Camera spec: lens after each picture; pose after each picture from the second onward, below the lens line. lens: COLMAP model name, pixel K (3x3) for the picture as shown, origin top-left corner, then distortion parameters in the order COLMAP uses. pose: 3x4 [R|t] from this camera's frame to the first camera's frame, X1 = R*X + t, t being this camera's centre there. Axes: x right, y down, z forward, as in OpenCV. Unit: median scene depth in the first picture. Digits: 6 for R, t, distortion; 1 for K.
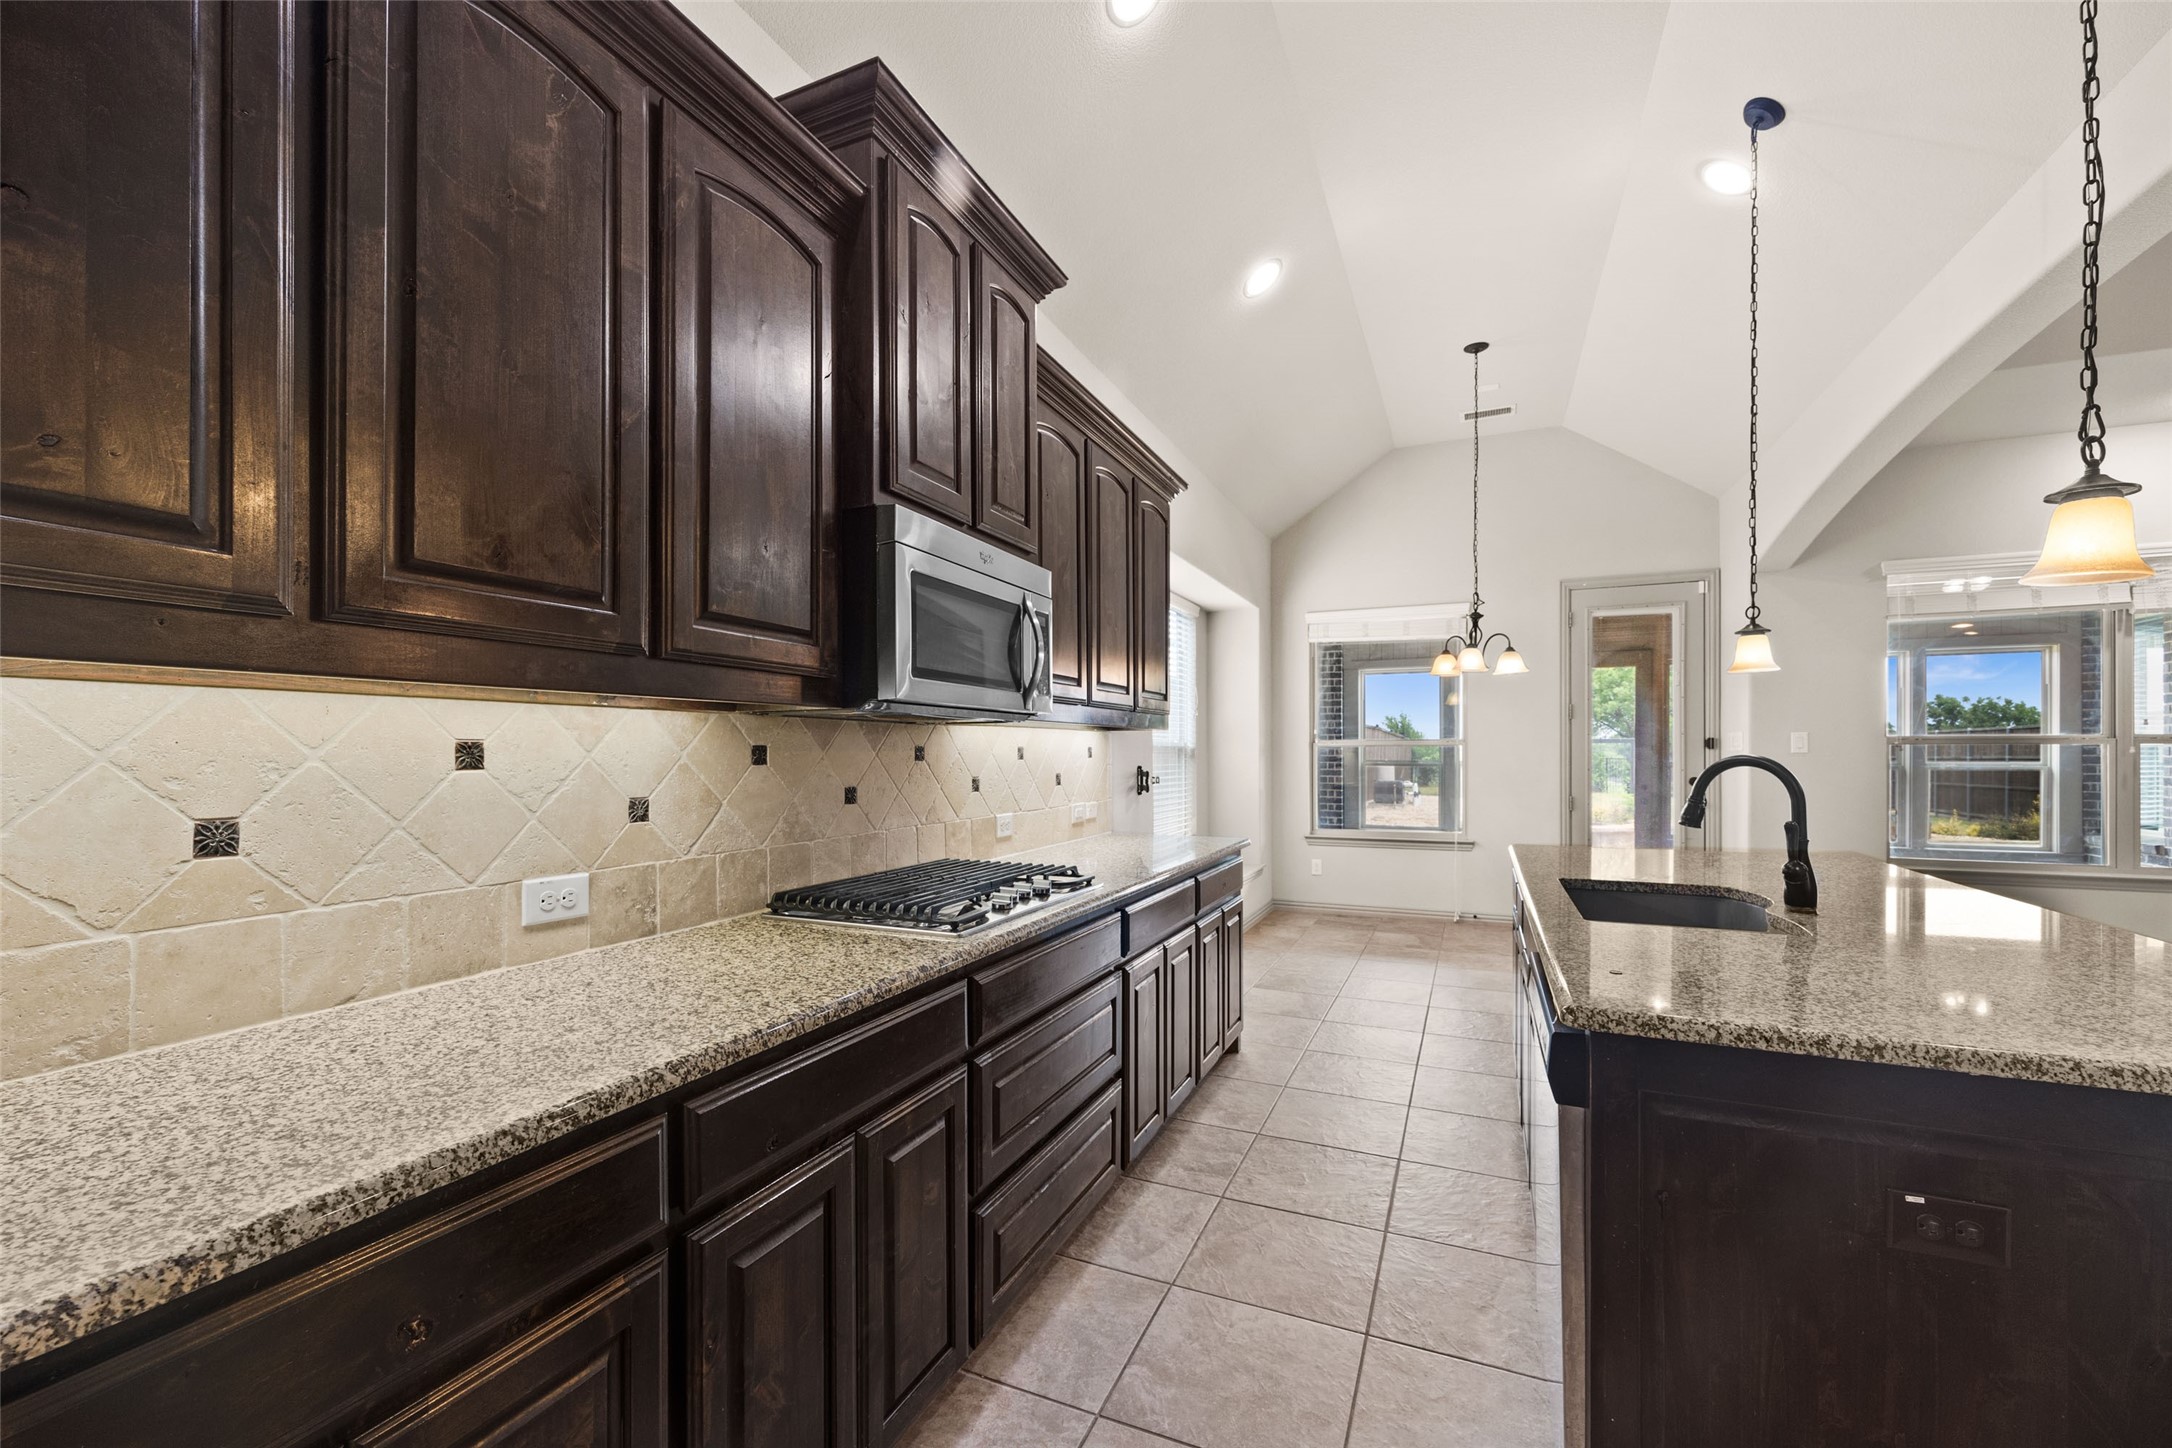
lens RADIAL K [[868.6, 0, 1088.6], [0, 868.6, 748.4], [0, 0, 1]] dist [-0.005756, 0.000184]
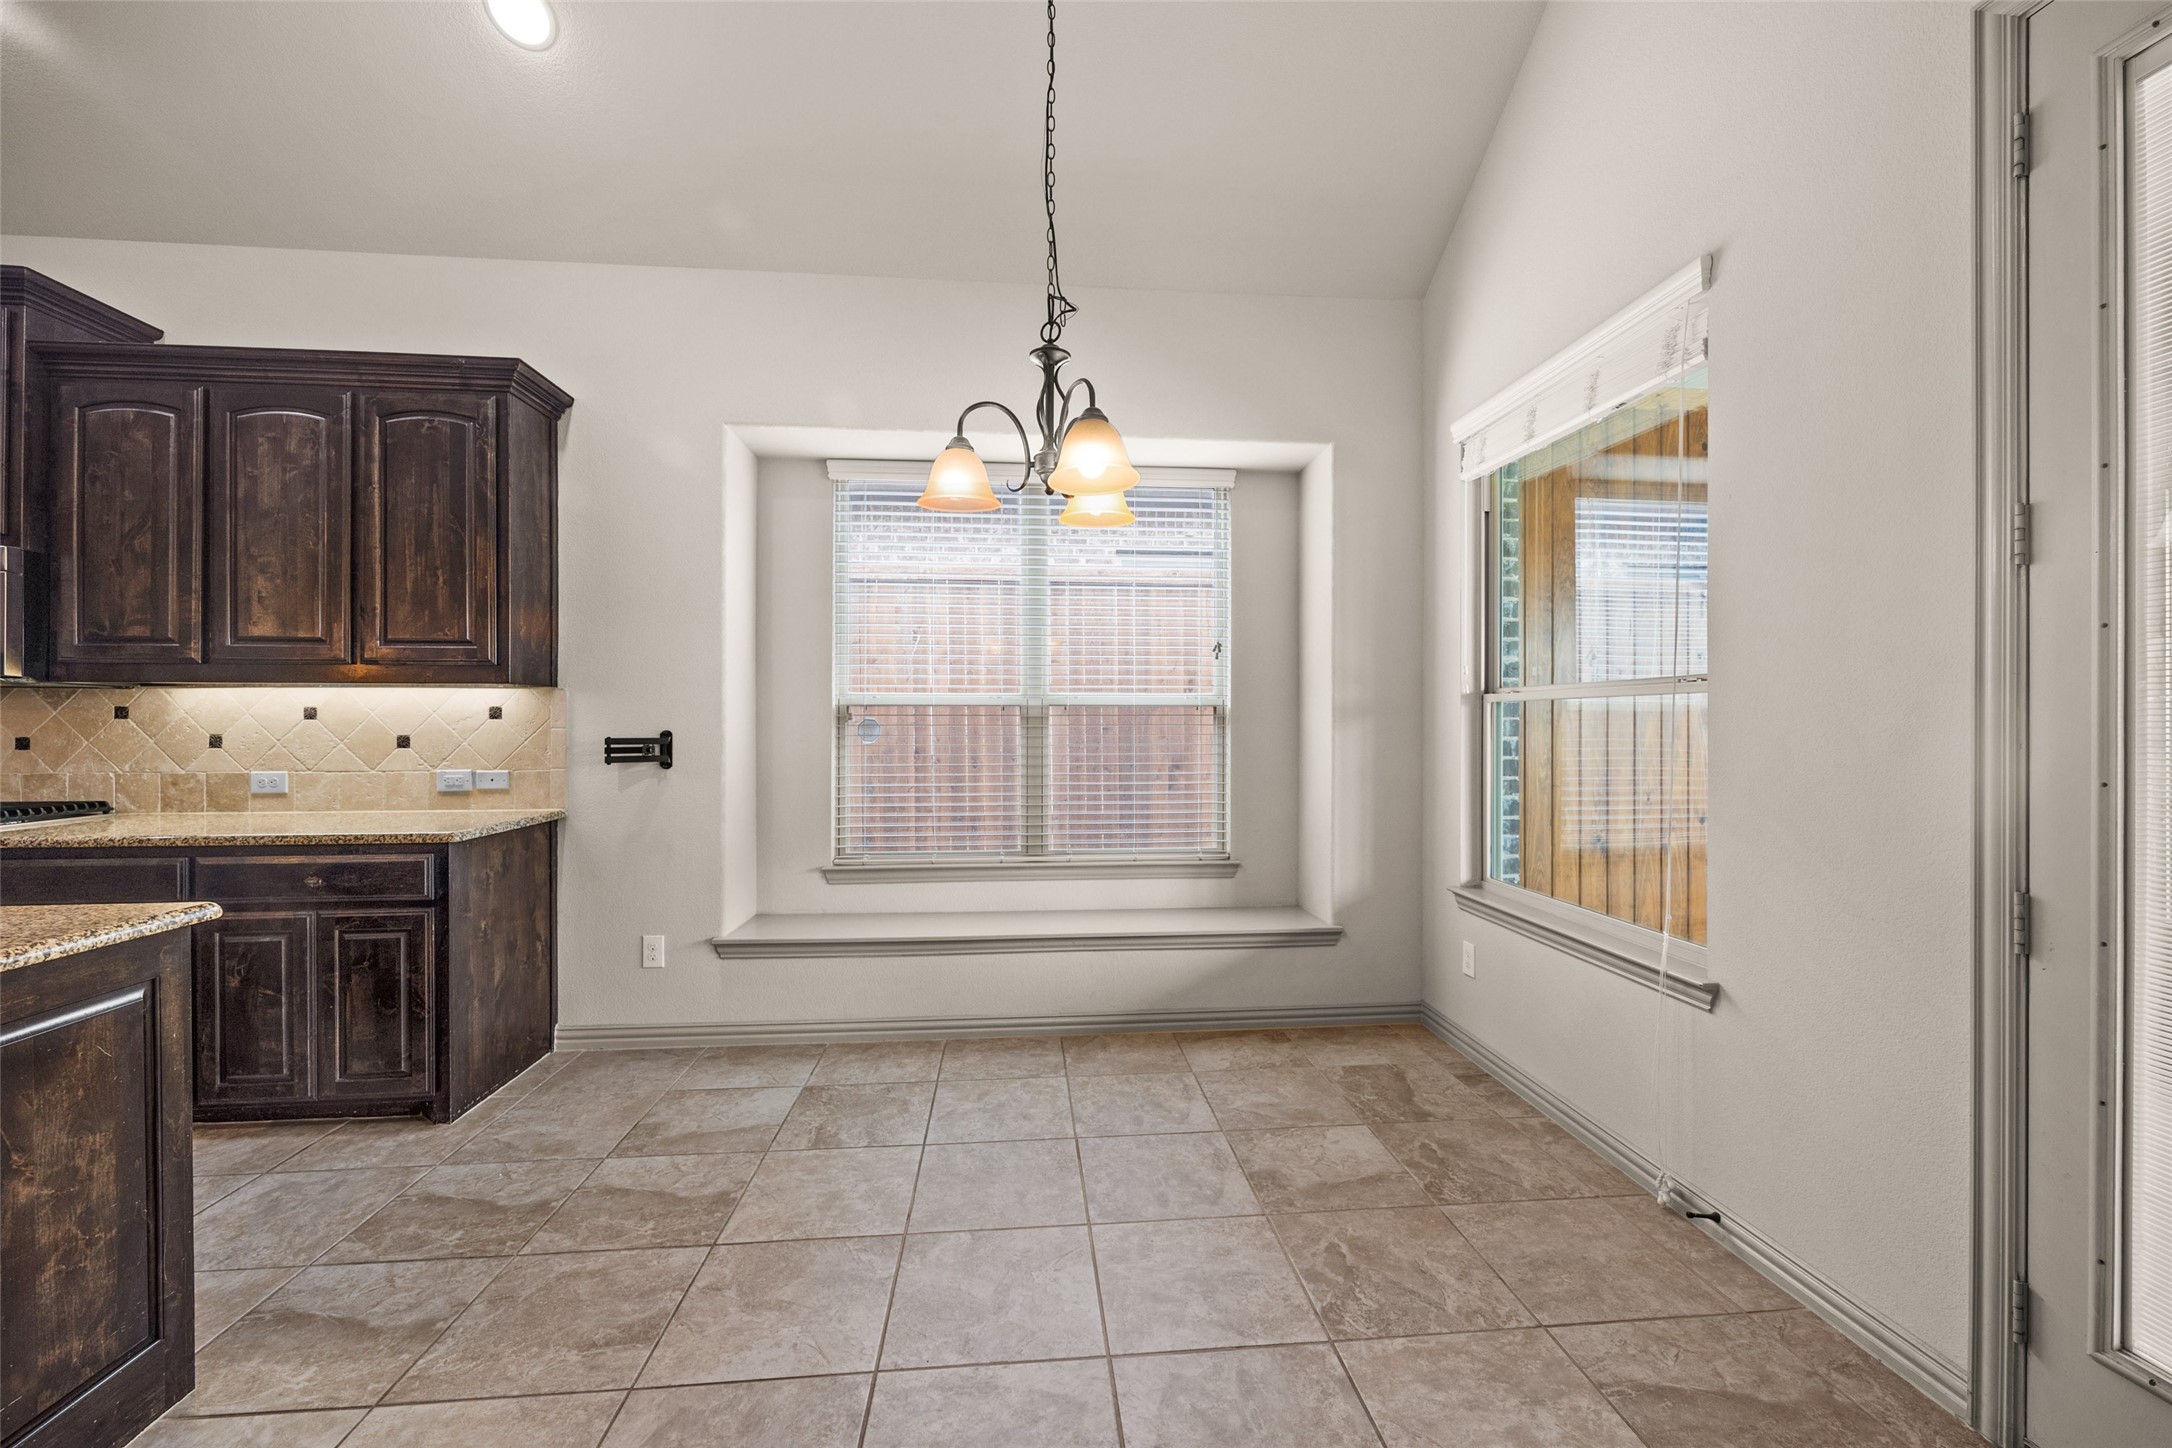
lens RADIAL K [[868.6, 0, 1091.1], [0, 868.6, 718.6], [0, 0, 1]] dist [-0.005756, 0.000184]
pose [[0.491993, 0.004602, -0.870587, 1.006473], [0.002316, 0.999976, 0.006594, 0.006523], [0.870596, -0.005260, 0.491970, 1.058896]]
